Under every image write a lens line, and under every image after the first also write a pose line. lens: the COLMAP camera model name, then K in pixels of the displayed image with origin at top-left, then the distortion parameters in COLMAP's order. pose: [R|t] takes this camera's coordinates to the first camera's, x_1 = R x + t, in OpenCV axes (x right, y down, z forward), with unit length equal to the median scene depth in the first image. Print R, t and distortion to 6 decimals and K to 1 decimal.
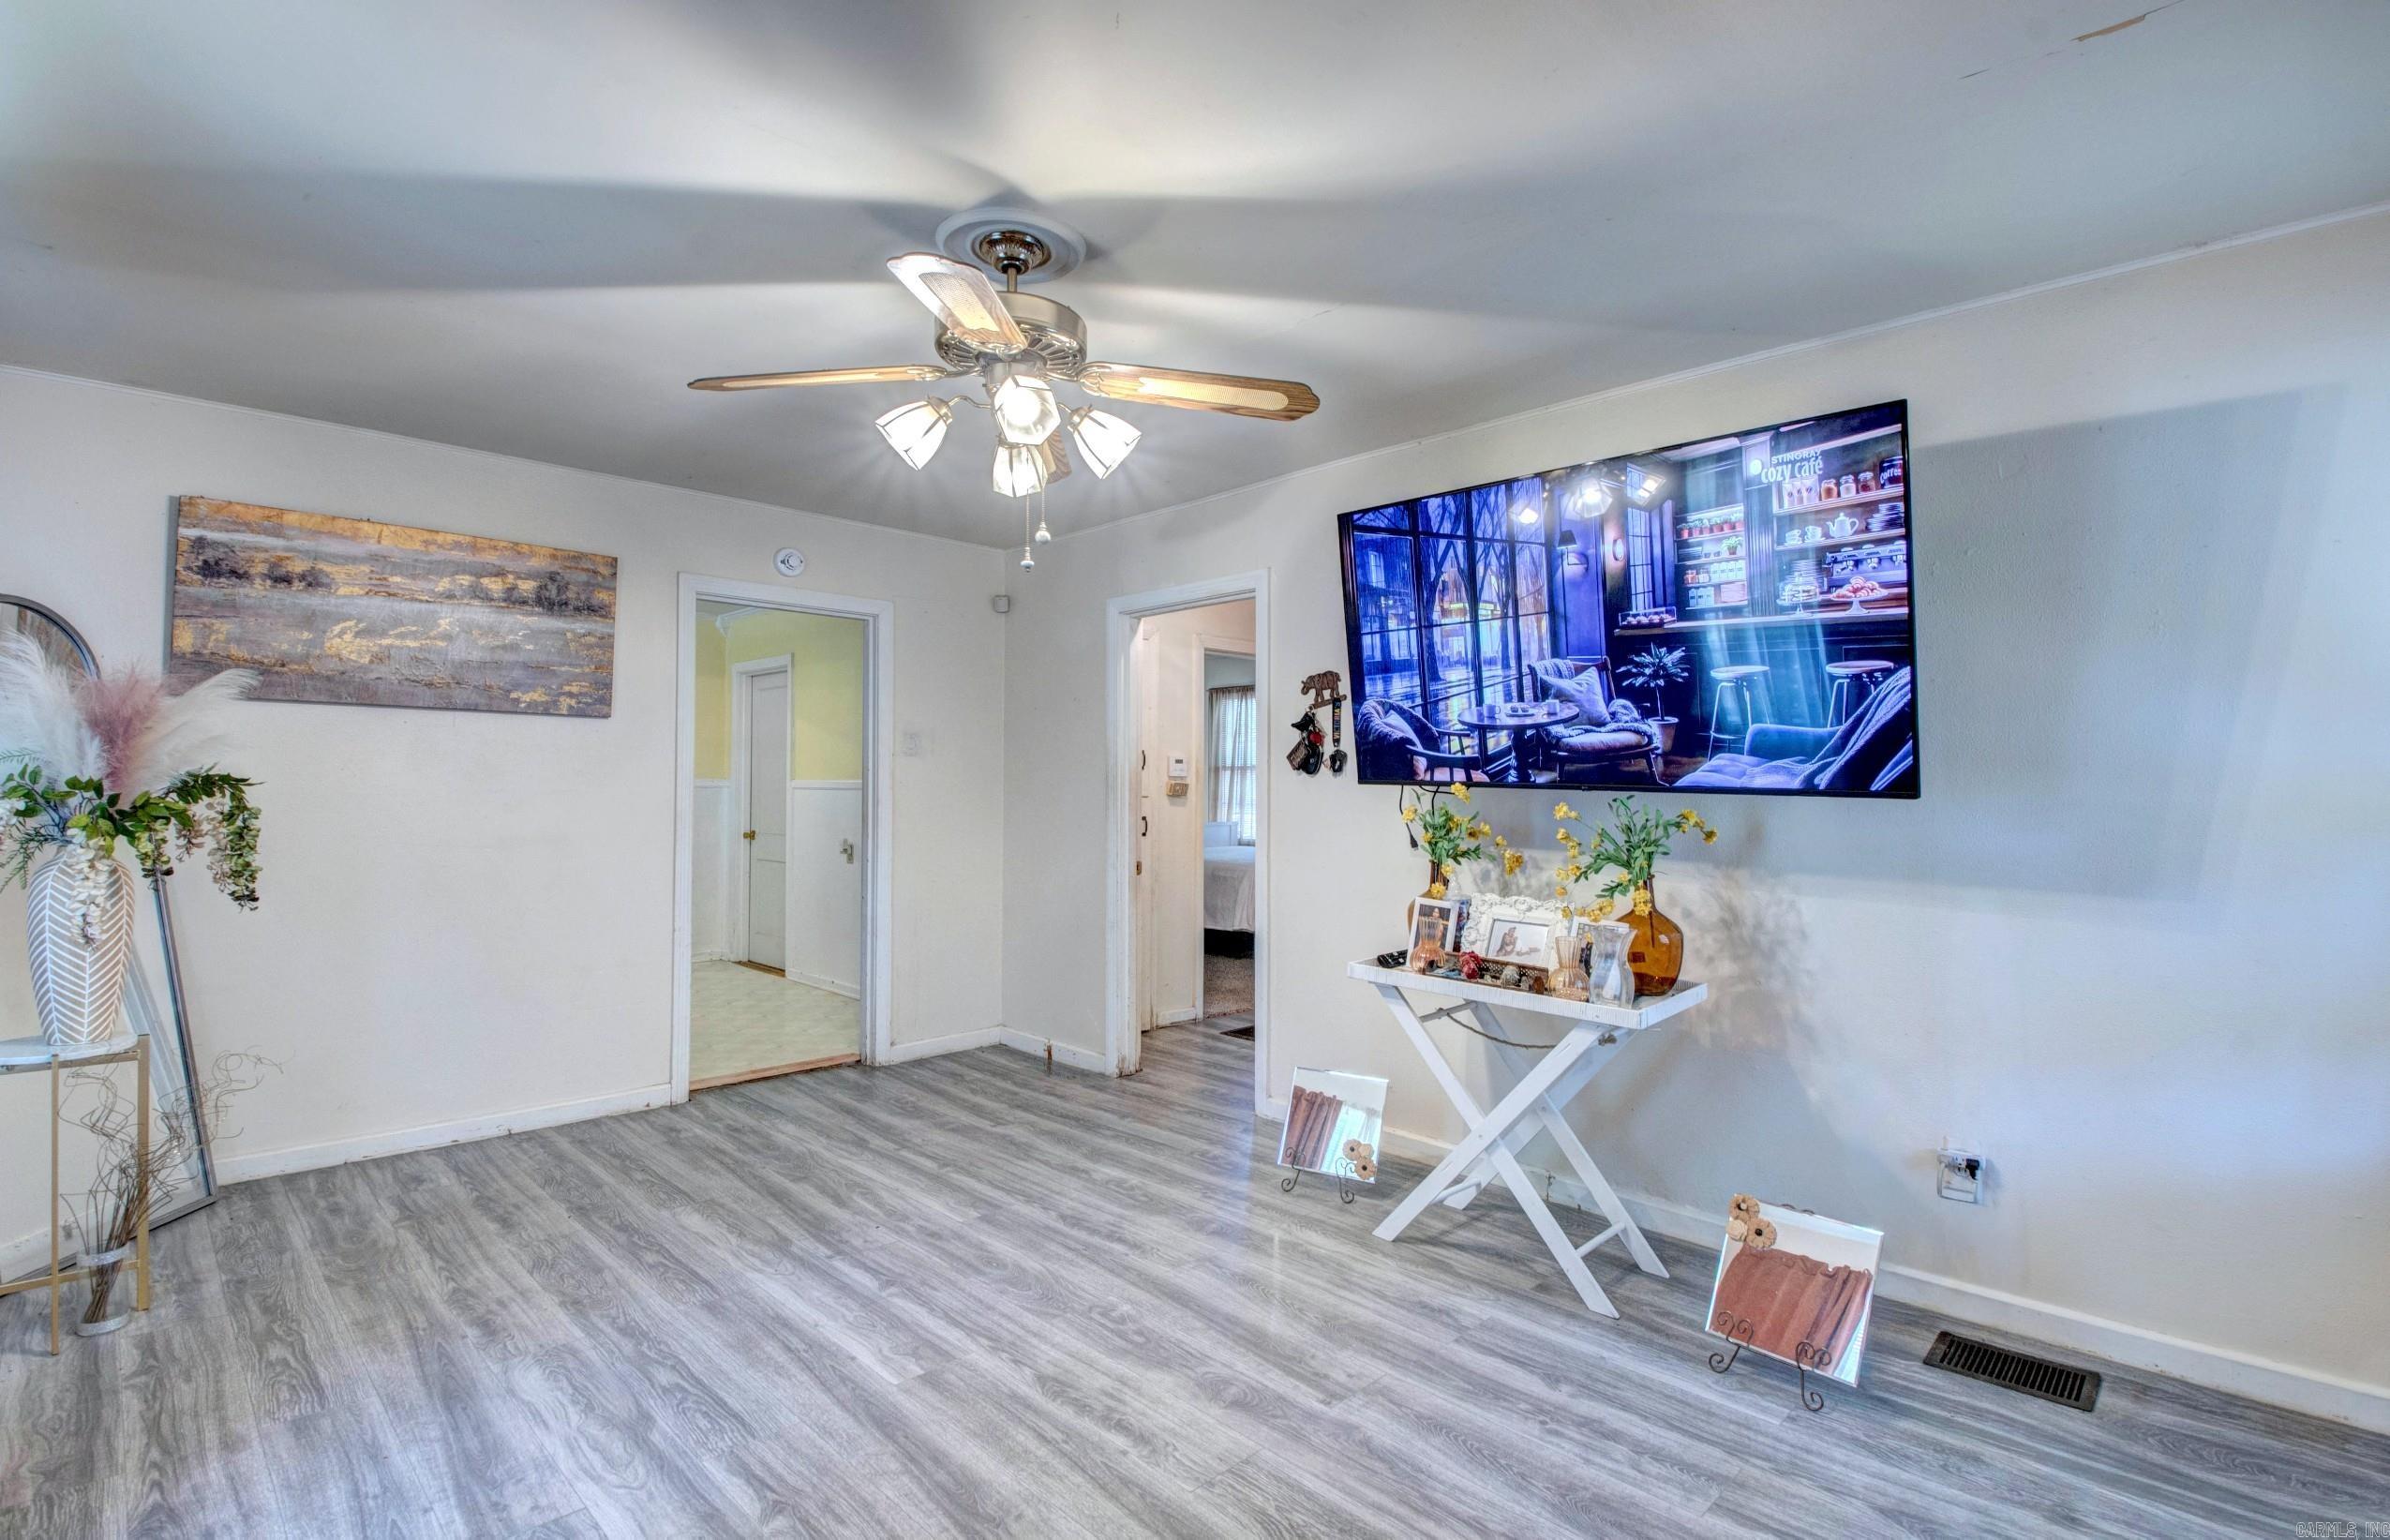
lens RADIAL K [[1120.7, 0, 1227.0], [0, 1120.7, 749.7], [0, 0, 1]] dist [0.000036, -0.013364]
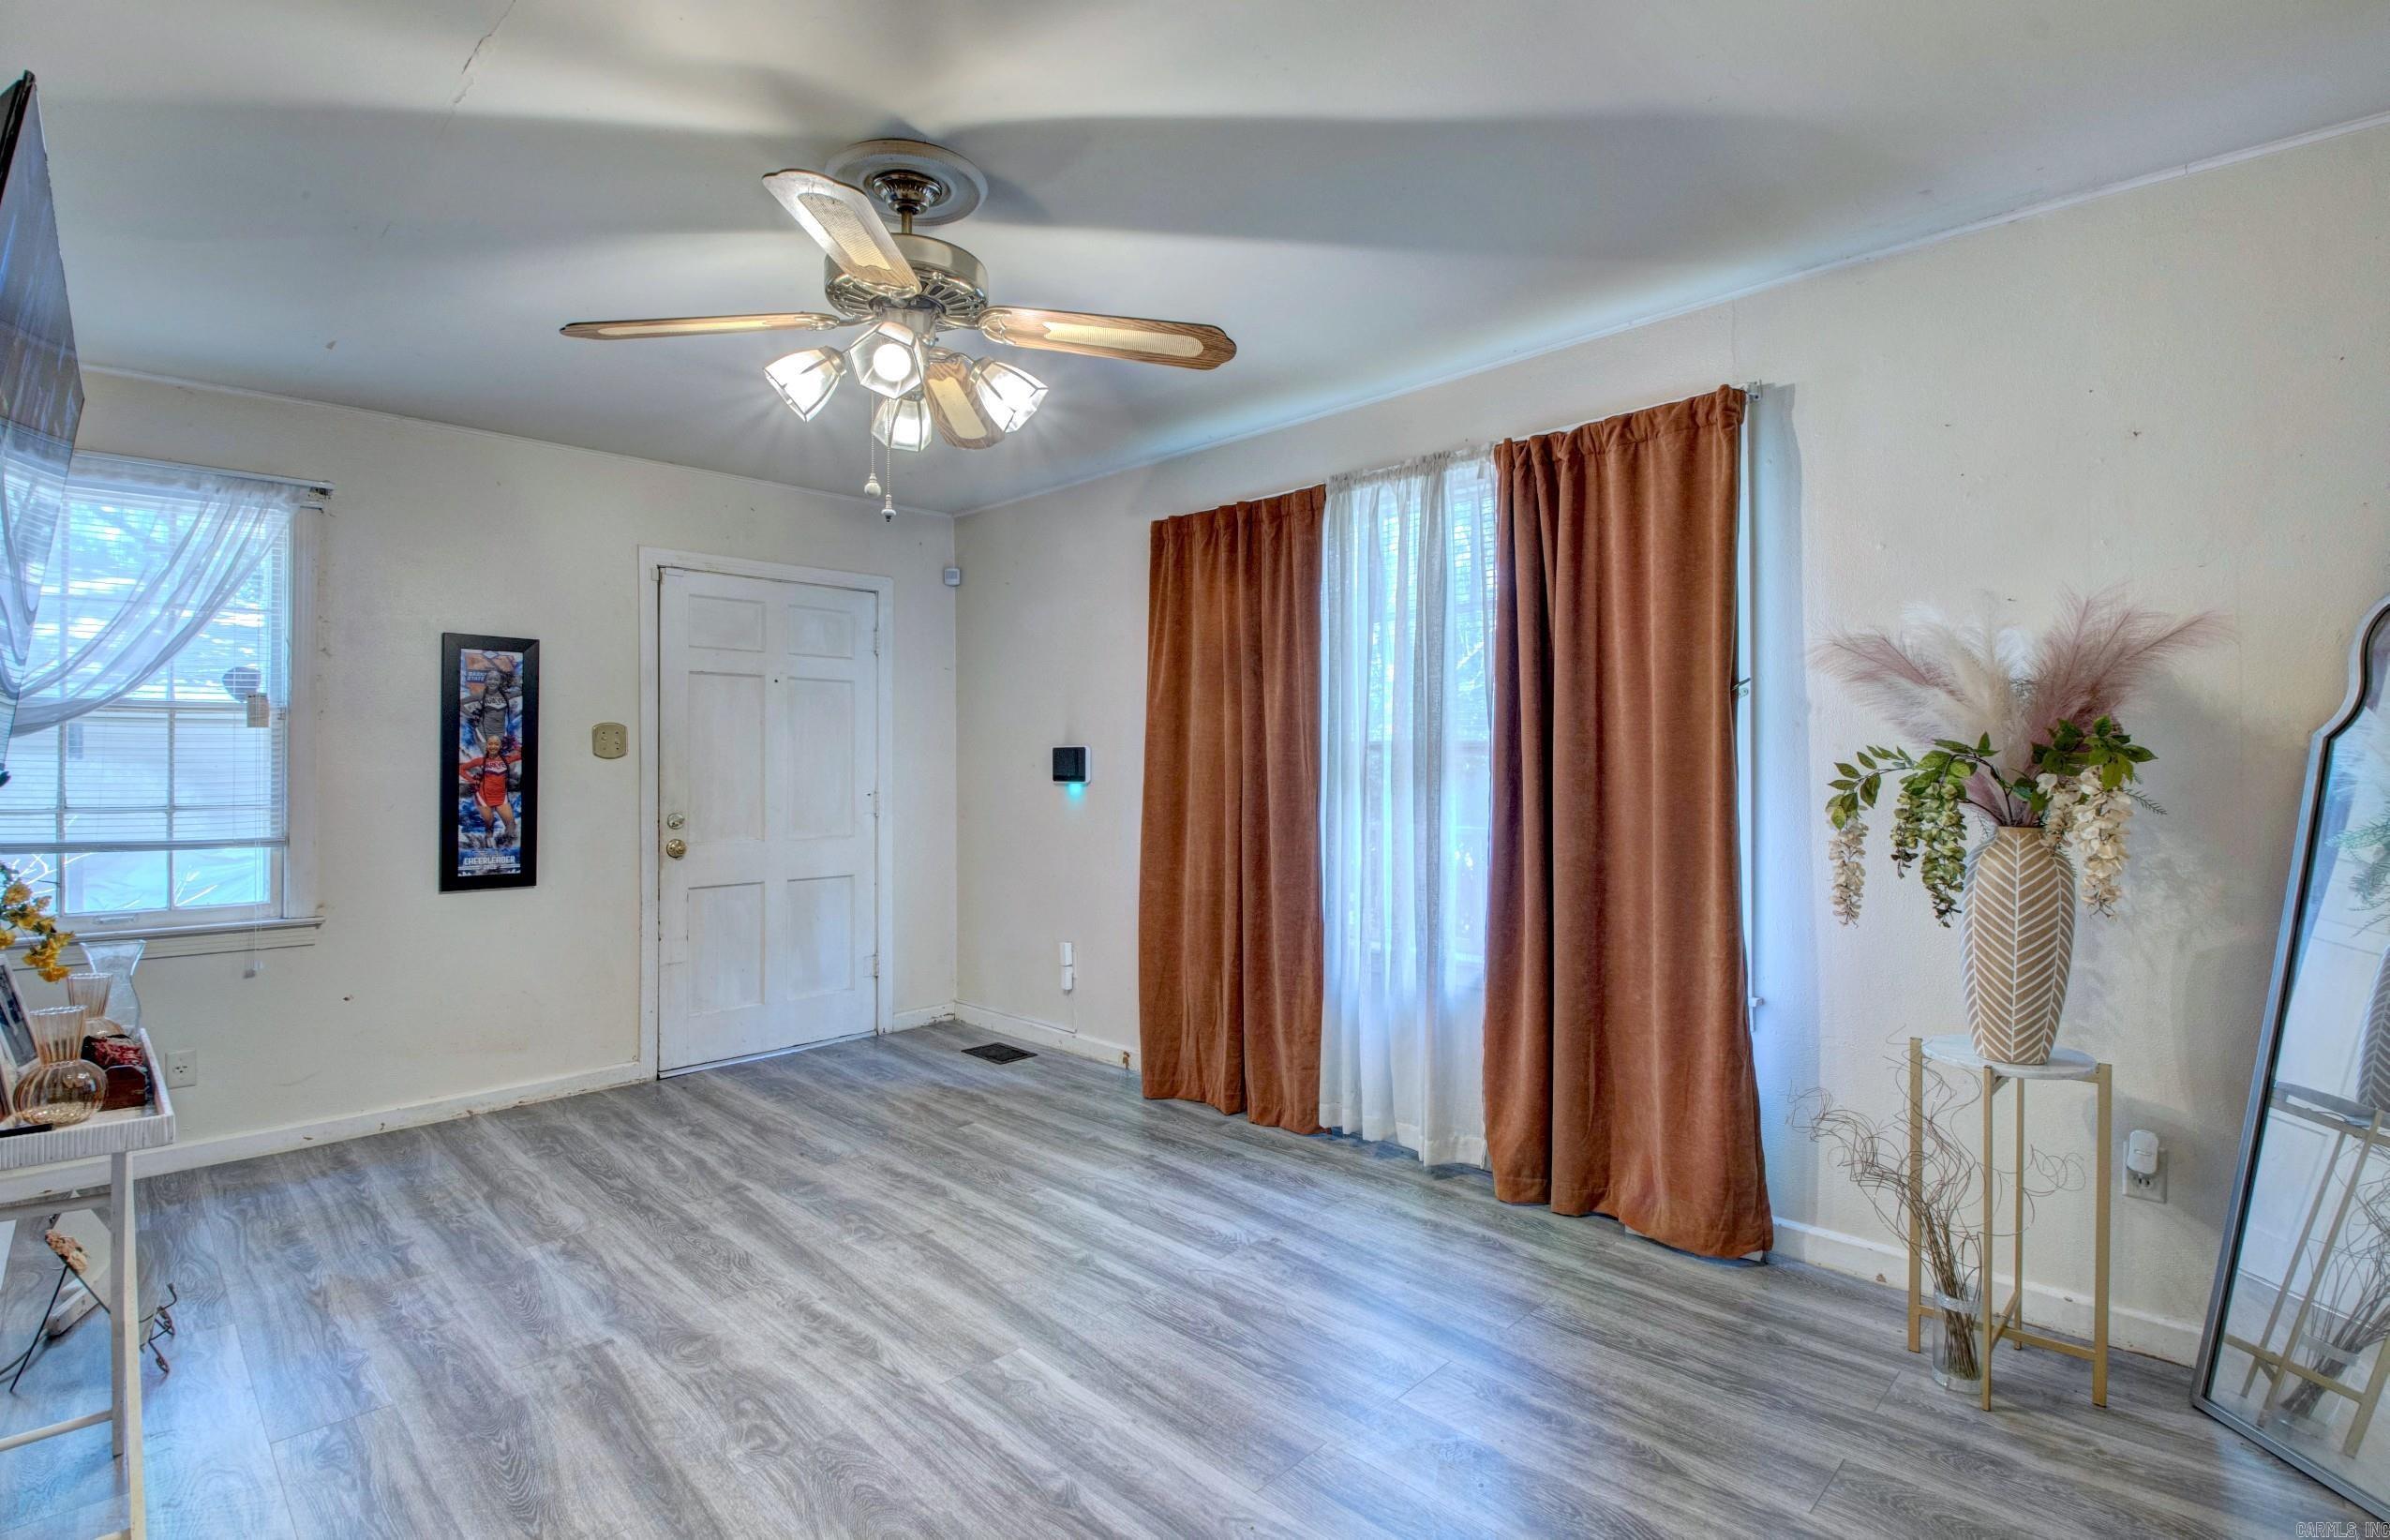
lens RADIAL K [[1120.7, 0, 1234.1], [0, 1120.7, 766.3], [0, 0, 1]] dist [0.000036, -0.013364]
pose [[-0.999925, 0.001536, -0.012168, -0.354303], [0.001869, 0.999621, -0.027483, 0.051009], [0.012122, -0.027504, -0.999548, 1.502055]]
